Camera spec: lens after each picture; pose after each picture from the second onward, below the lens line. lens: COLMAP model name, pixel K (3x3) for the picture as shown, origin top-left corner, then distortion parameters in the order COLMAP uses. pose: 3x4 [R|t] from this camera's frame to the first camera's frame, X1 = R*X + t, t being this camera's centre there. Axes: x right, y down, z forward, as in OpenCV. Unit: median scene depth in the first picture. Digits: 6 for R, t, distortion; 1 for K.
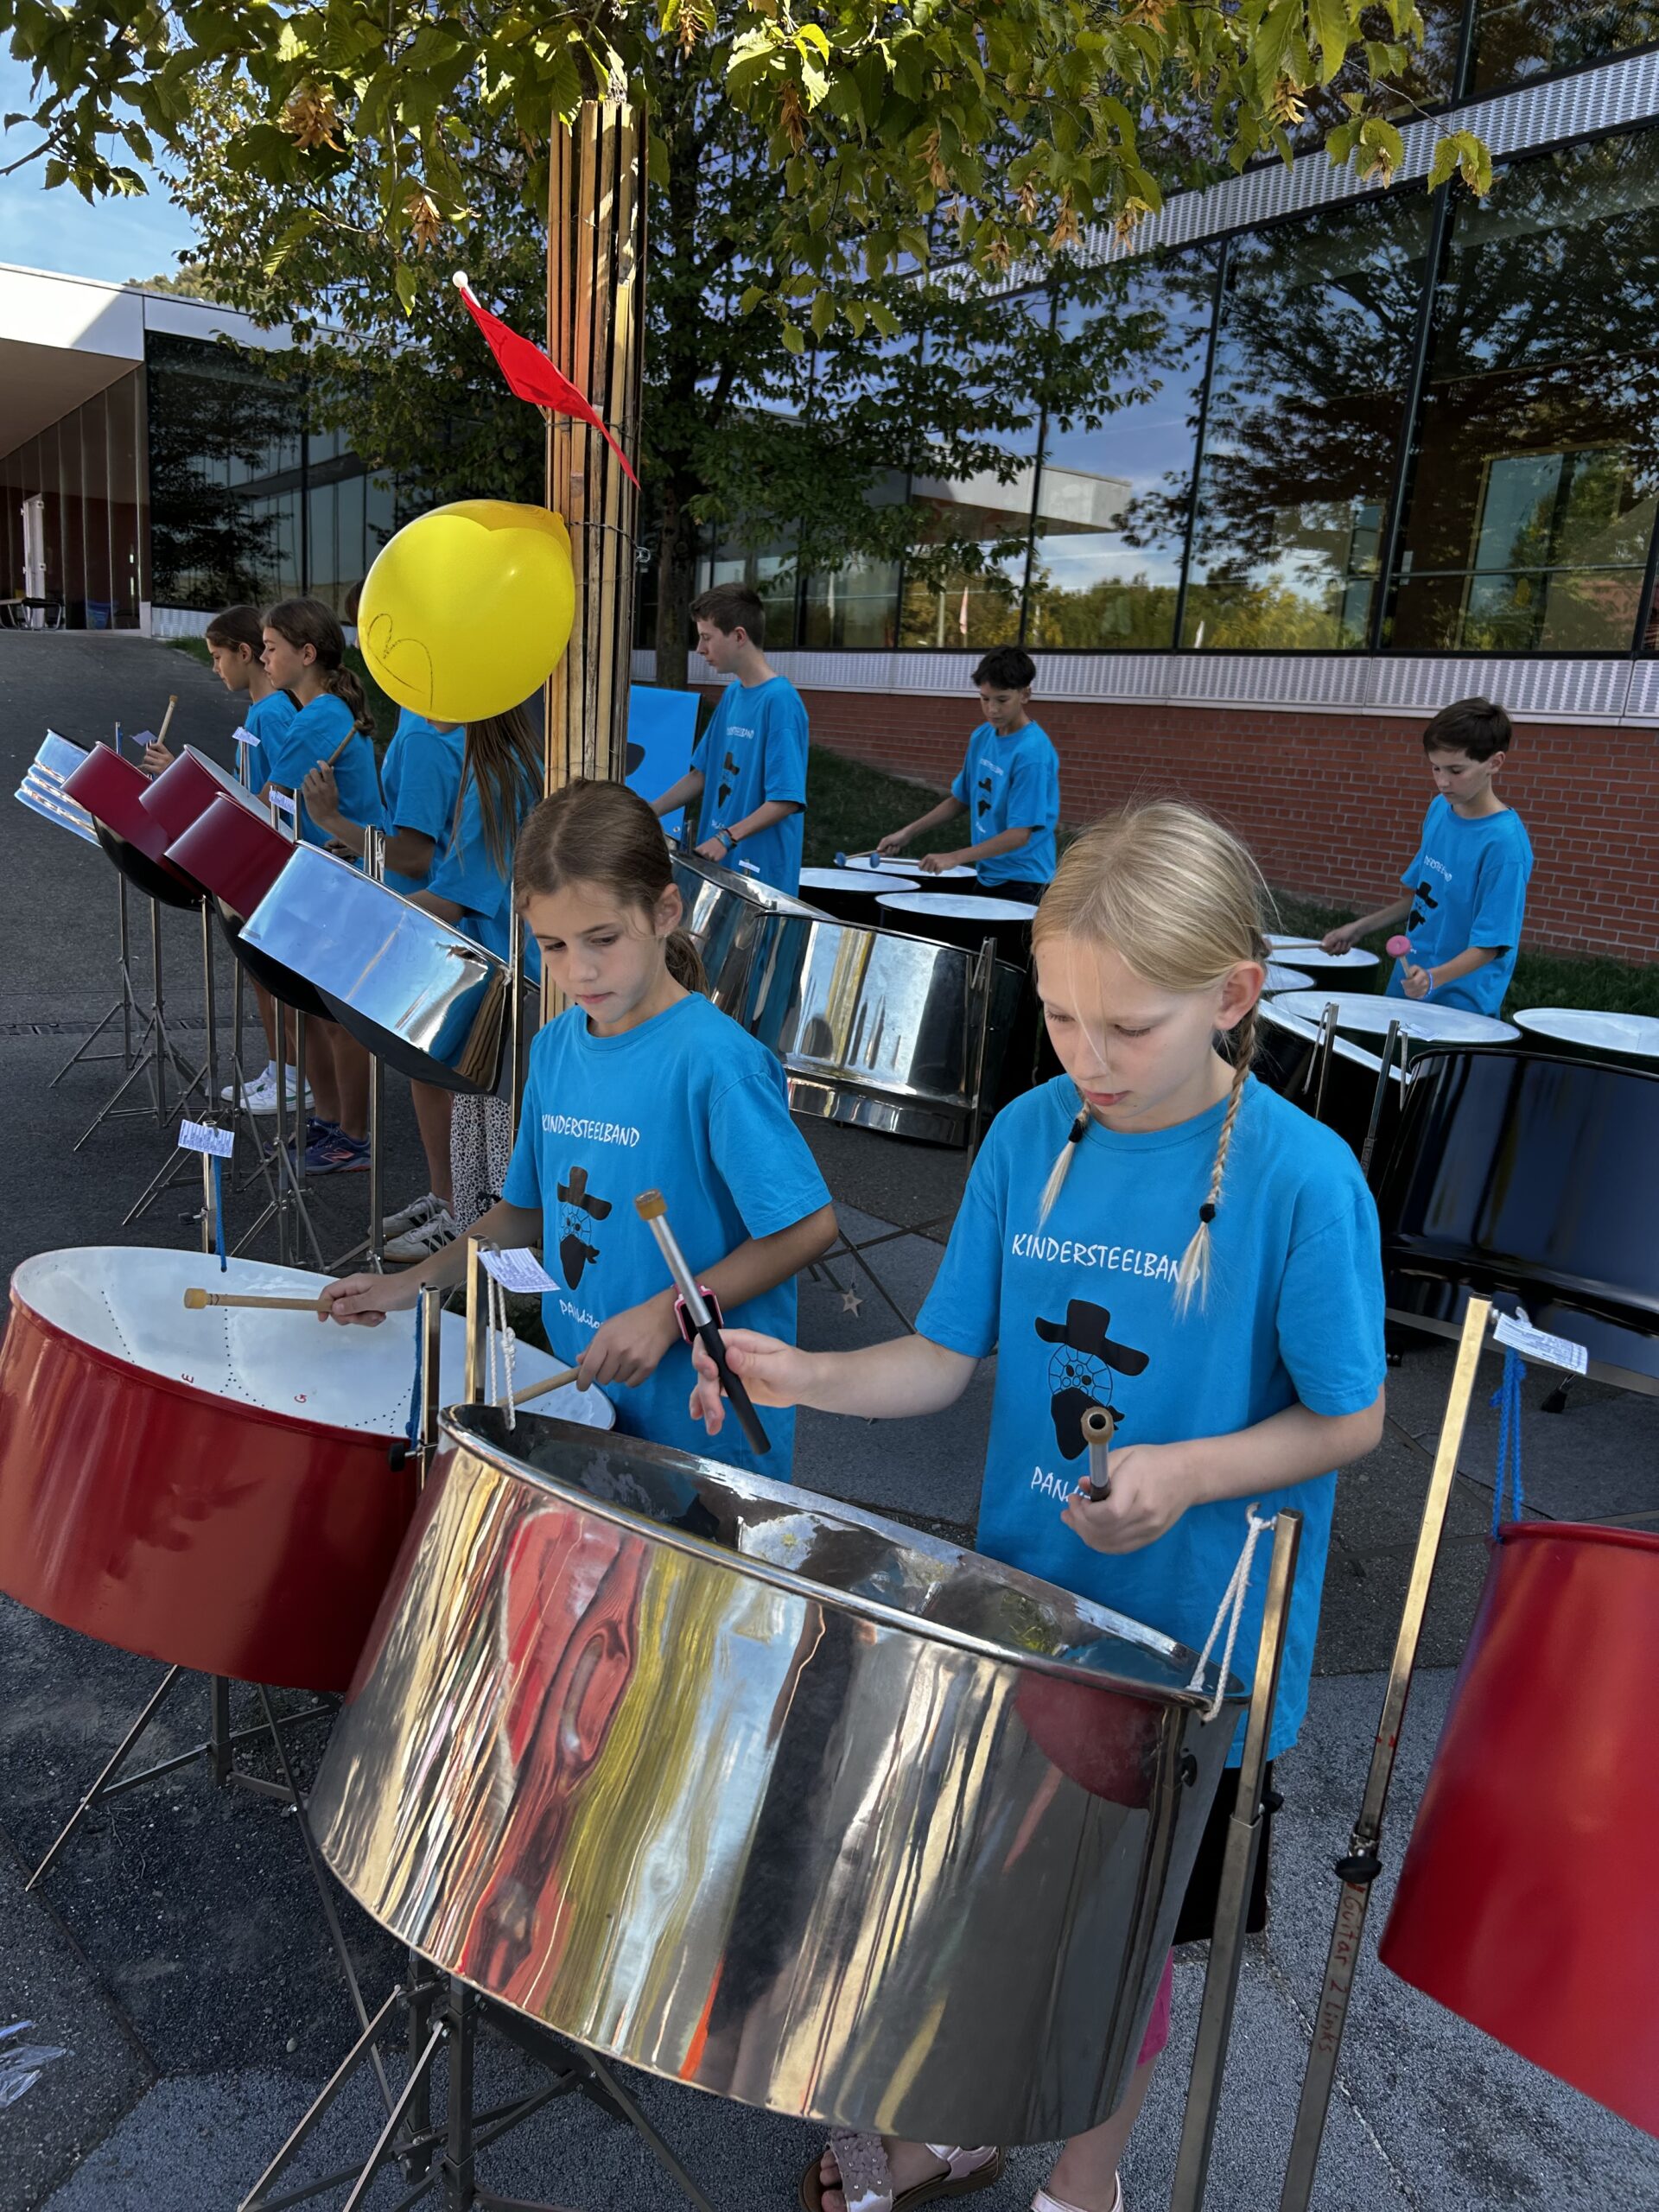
lens RADIAL K [[1671.5, 0, 829.5], [0, 1671.5, 1106.0], [0, 0, 1]] dist [0.068178, -0.062790]
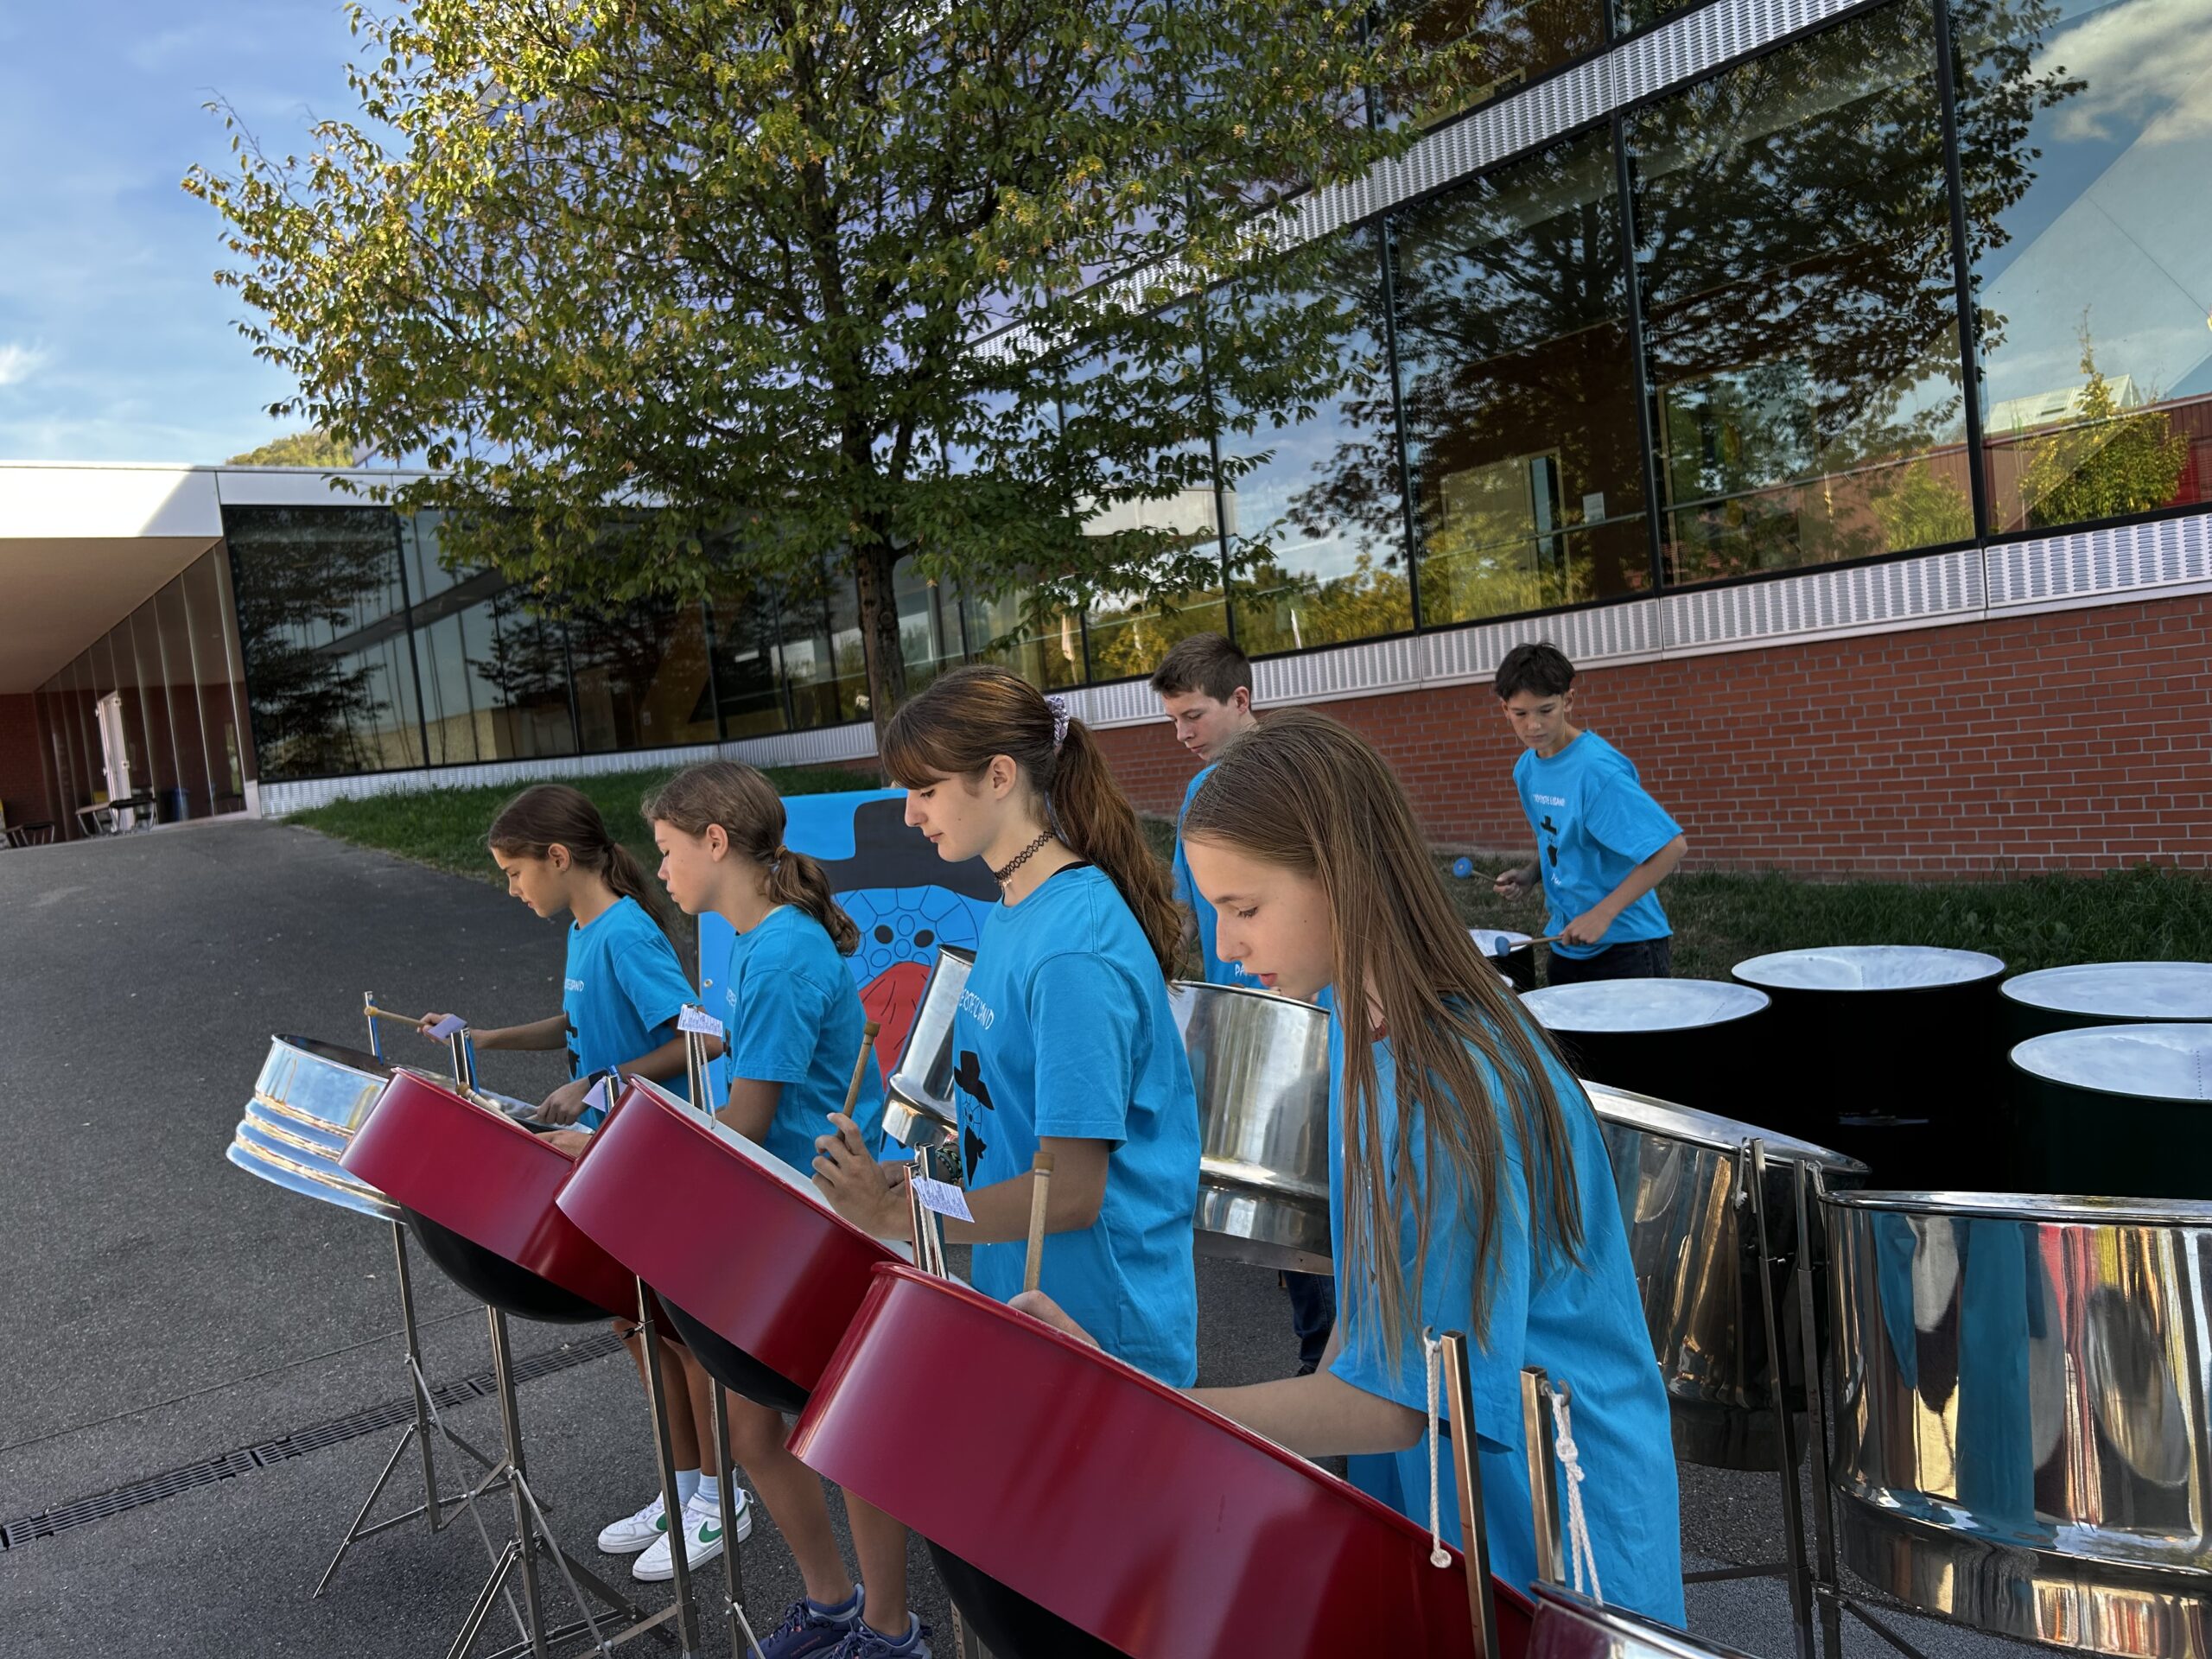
lens RADIAL K [[1671.5, 0, 1101.8], [0, 1671.5, 823.2], [0, 0, 1]] dist [0.068178, -0.062790]
pose [[0.978078, -0.185293, 0.095023, -0.055629], [0.199324, 0.965137, -0.169648, -0.035313], [-0.060276, 0.184869, 0.980913, 0.096088]]
